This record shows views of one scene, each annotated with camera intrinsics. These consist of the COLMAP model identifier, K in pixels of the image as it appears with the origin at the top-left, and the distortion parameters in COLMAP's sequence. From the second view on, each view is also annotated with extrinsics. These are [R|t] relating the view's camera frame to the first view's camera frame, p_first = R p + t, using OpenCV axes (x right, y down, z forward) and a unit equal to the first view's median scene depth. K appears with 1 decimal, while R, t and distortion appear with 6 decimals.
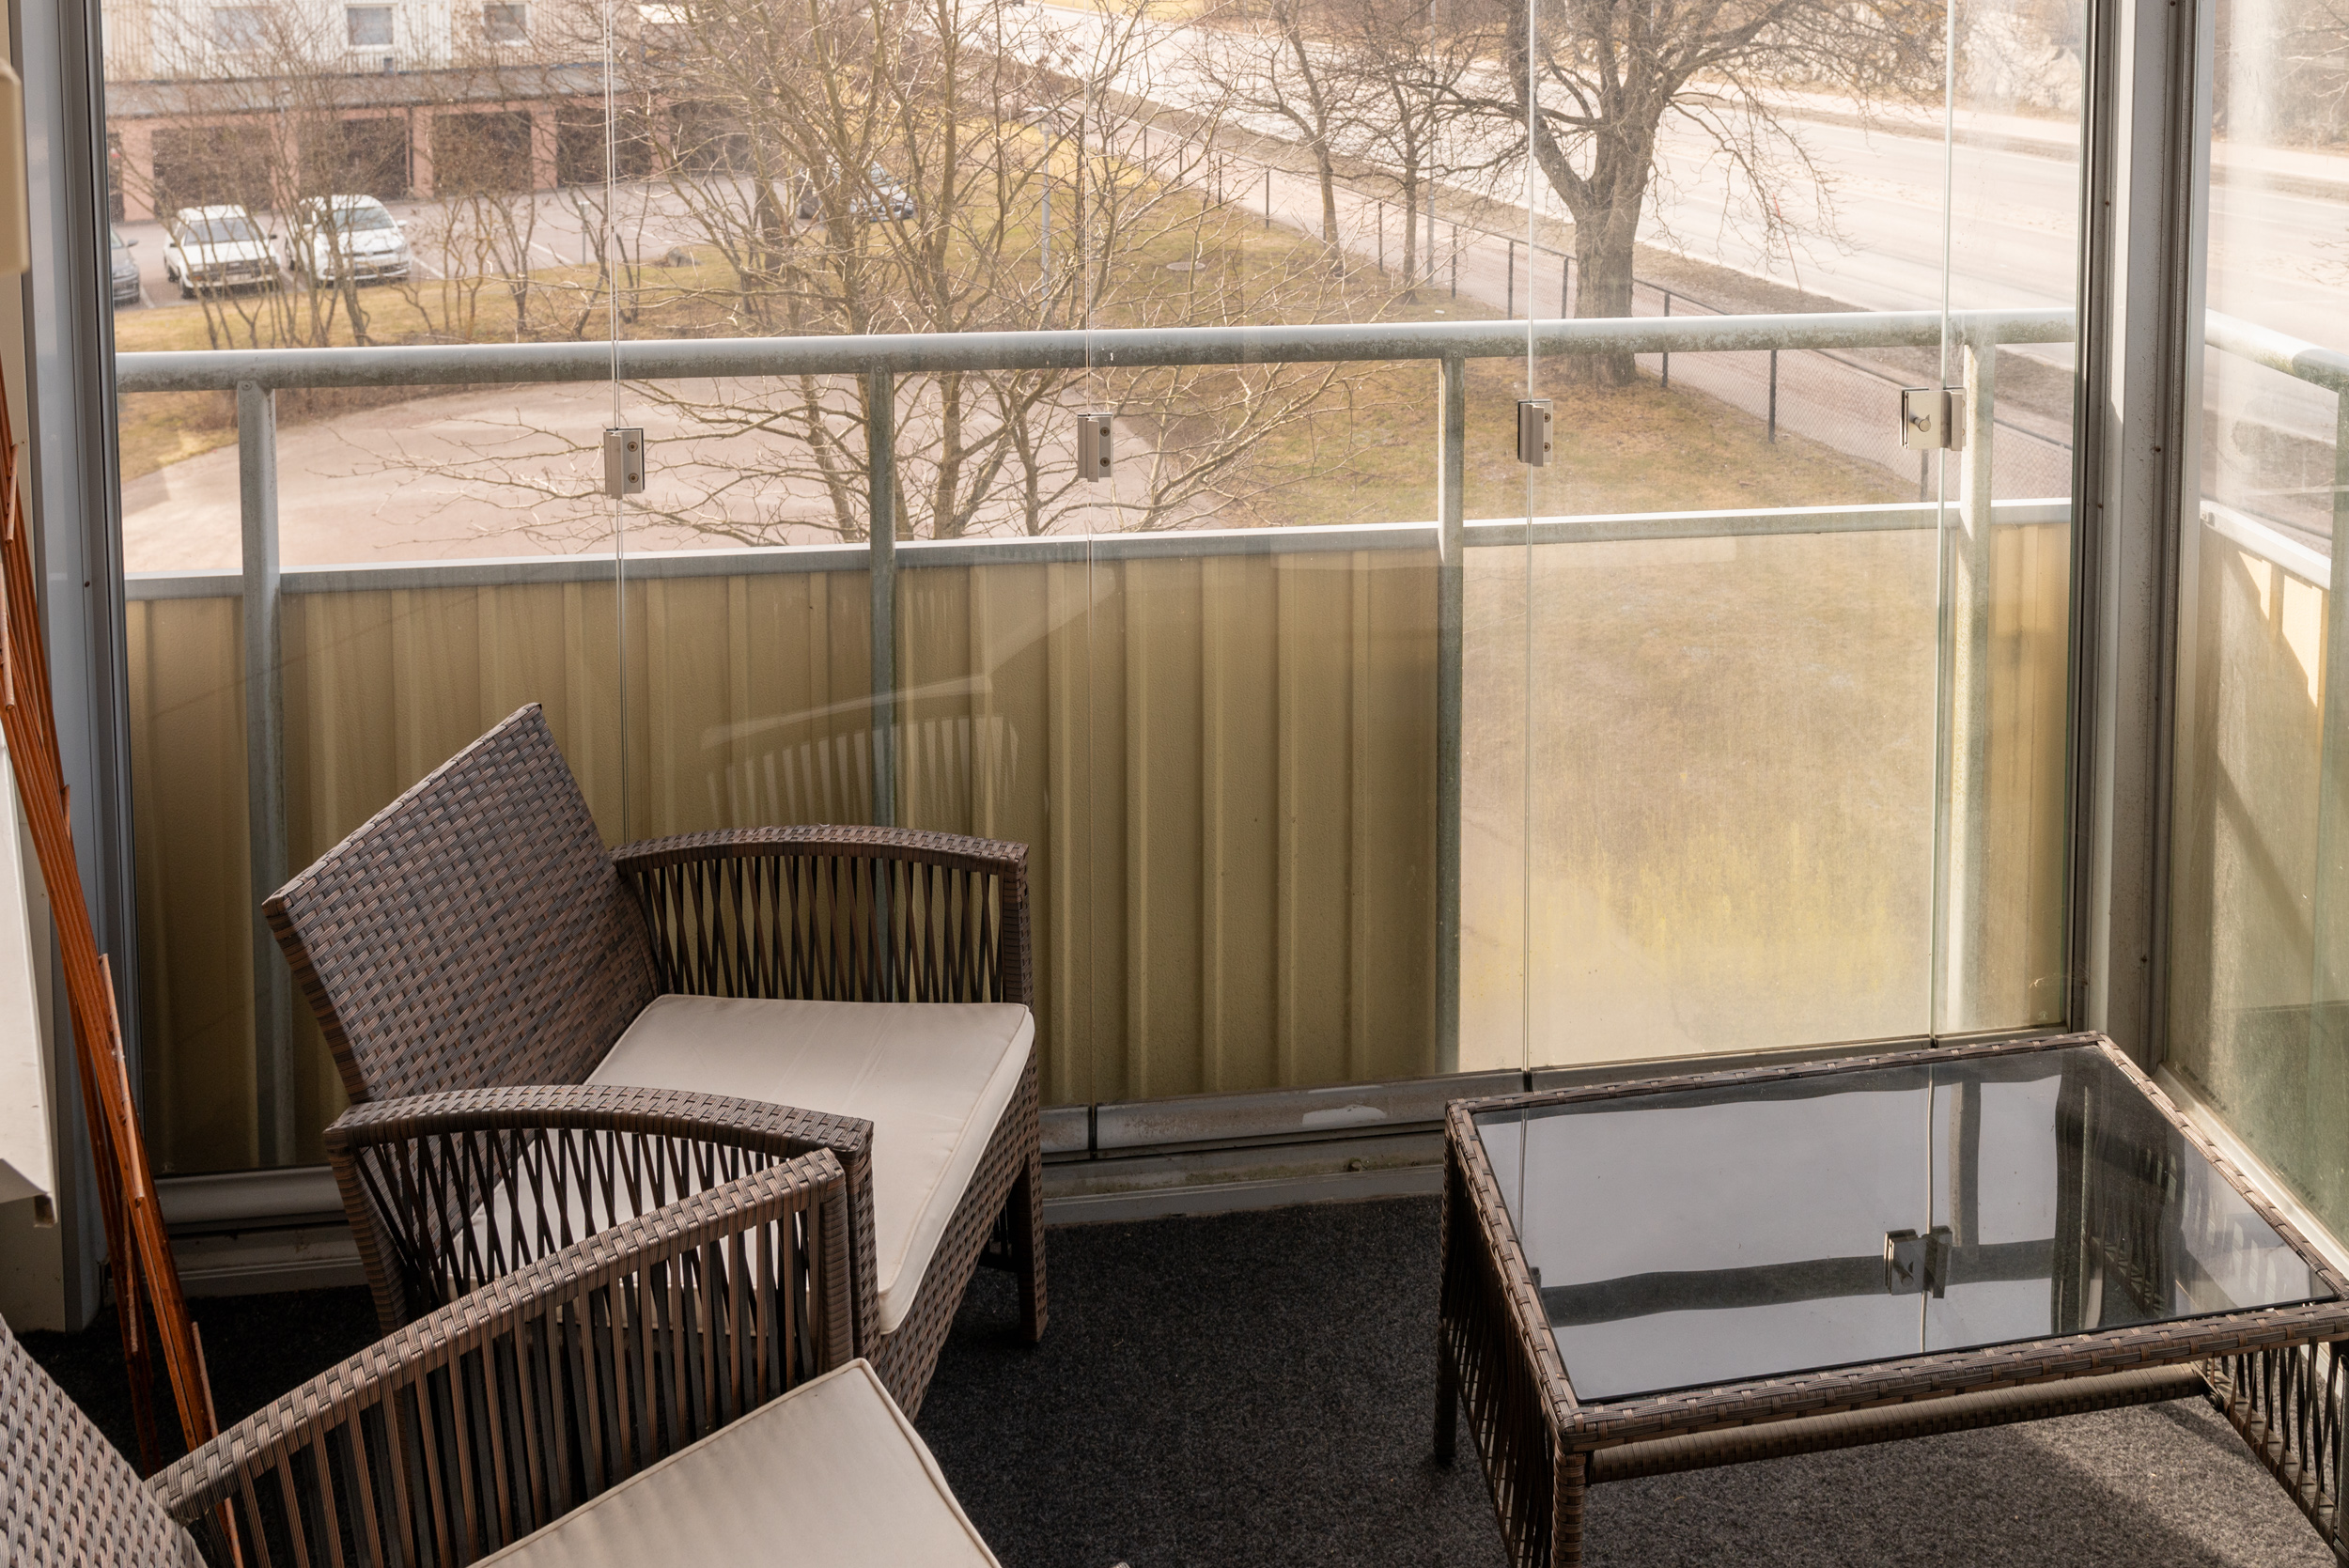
lens RADIAL K [[1799.9, 0, 1430.0], [0, 1799.9, 784.1], [0, 0, 1]] dist [0.002515, 0.001963]
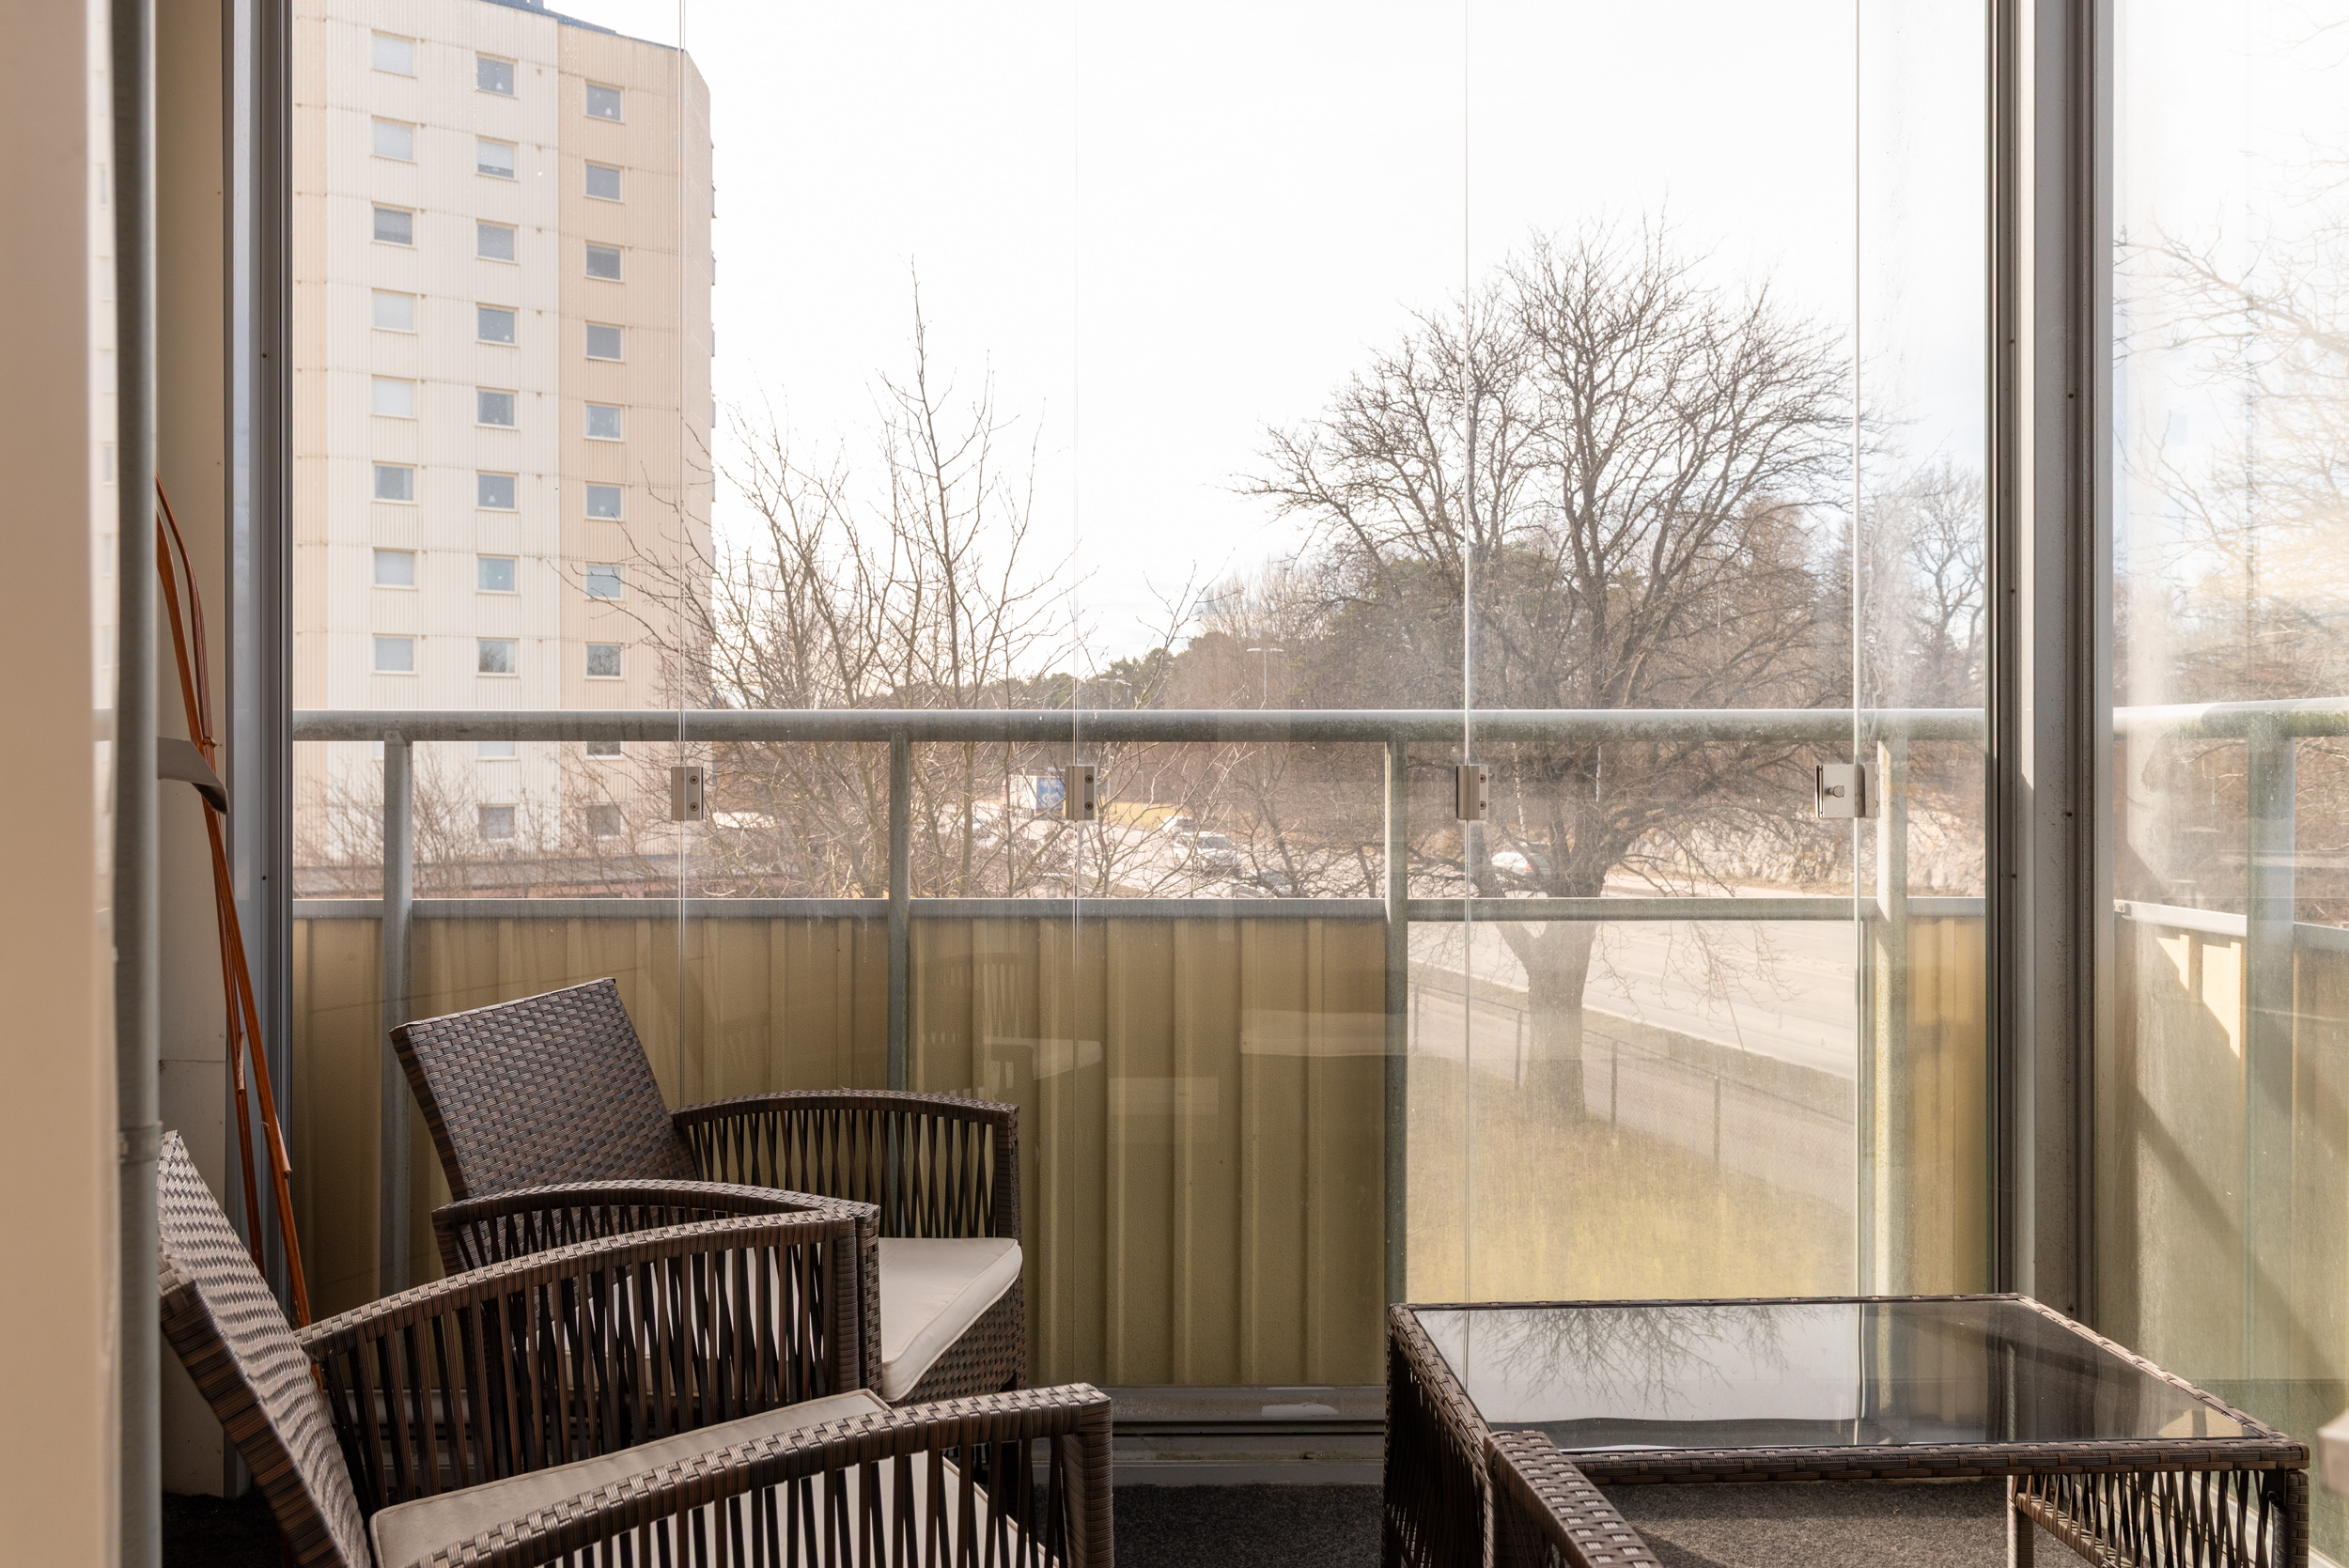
lens RADIAL K [[1595.6, 0, 1170.3], [0, 1595.6, 788.2], [0, 0, 1]] dist [0.002809, 0.001411]
pose [[0.992484, -0.003312, -0.122333, -0.005968], [-0.004115, 0.998165, -0.060413, -0.139888], [0.122308, 0.060462, 0.990649, 0.002689]]
